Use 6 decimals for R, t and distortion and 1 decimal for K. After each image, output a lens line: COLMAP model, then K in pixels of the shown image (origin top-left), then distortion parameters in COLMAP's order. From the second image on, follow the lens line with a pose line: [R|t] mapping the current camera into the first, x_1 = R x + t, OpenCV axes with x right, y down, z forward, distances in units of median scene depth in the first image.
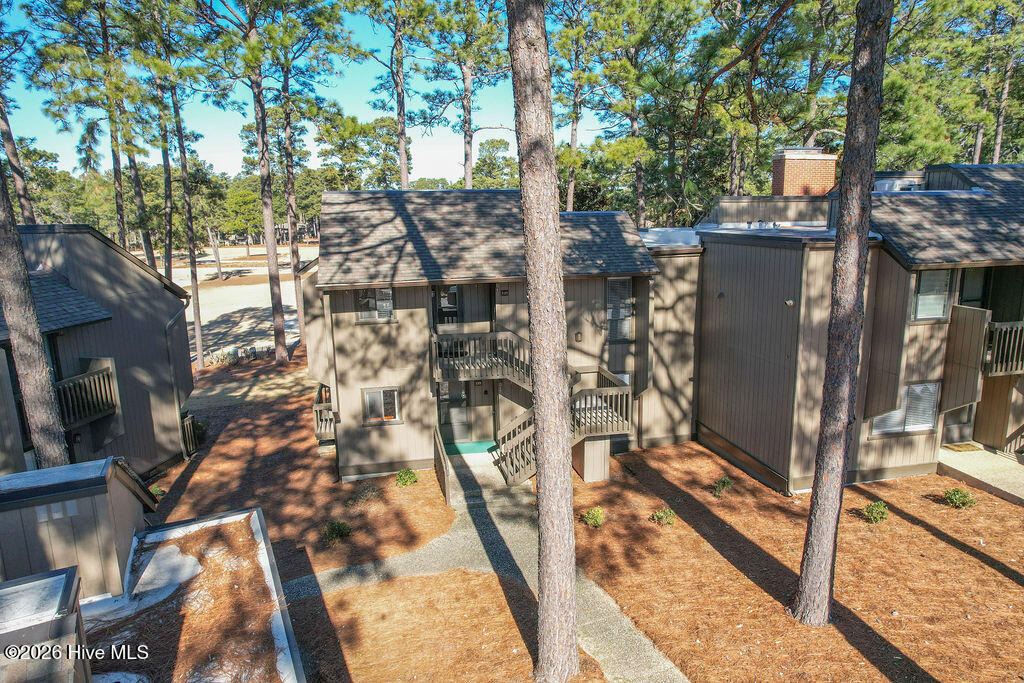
lens RADIAL K [[602.2, 0, 512.0], [0, 602.2, 341.5], [0, 0, 1]] dist [-0.113901, 0.053664]
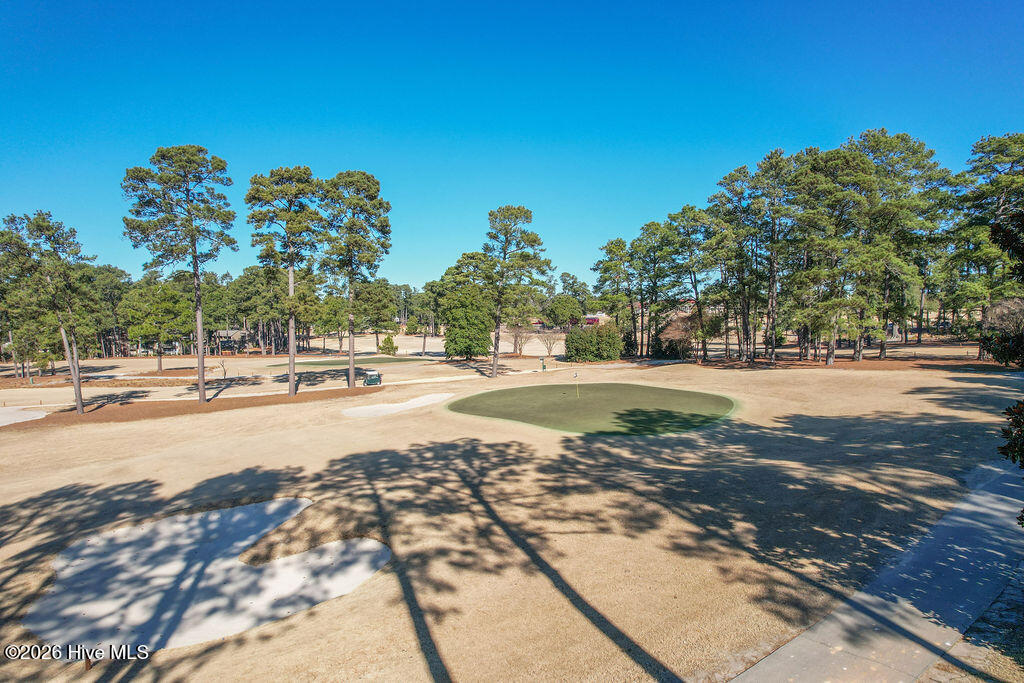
lens RADIAL K [[602.2, 0, 512.0], [0, 602.2, 341.5], [0, 0, 1]] dist [-0.113901, 0.053664]
pose [[0.997264, -0.004276, 0.073803, -0.080642], [0.017625, 0.983289, -0.181197, -0.056993], [-0.071795, 0.182002, 0.980674, 0.339731]]
